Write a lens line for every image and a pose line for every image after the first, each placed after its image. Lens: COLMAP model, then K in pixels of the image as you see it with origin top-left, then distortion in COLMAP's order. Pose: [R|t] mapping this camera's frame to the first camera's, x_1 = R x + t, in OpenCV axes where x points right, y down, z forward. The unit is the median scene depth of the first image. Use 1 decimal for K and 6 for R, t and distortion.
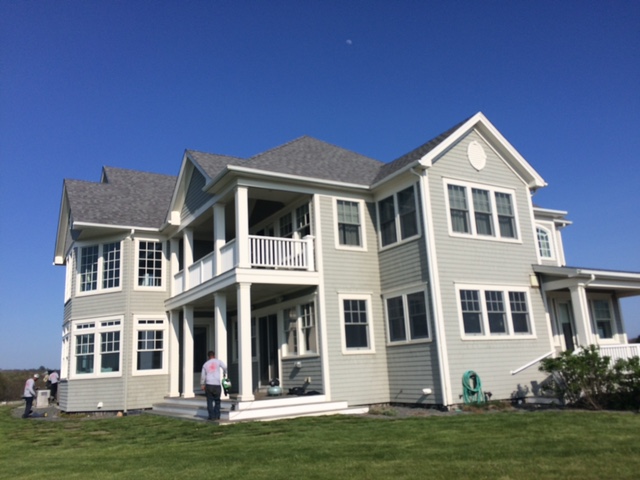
lens RADIAL K [[545.3, 0, 320.2], [0, 545.3, 238.7], [0, 0, 1]] dist [0.045390, 0.003699]
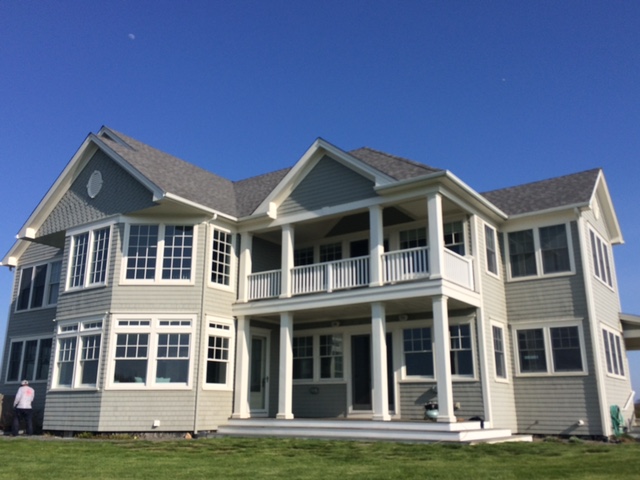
lens RADIAL K [[599.0, 0, 318.2], [0, 599.0, 243.3], [0, 0, 1]] dist [0.049530, 0.000000]
pose [[0.907874, 0.161260, 0.386988, -0.655274], [-0.144089, 0.986854, -0.073197, 0.085742], [-0.393705, 0.010693, 0.919175, 0.117982]]
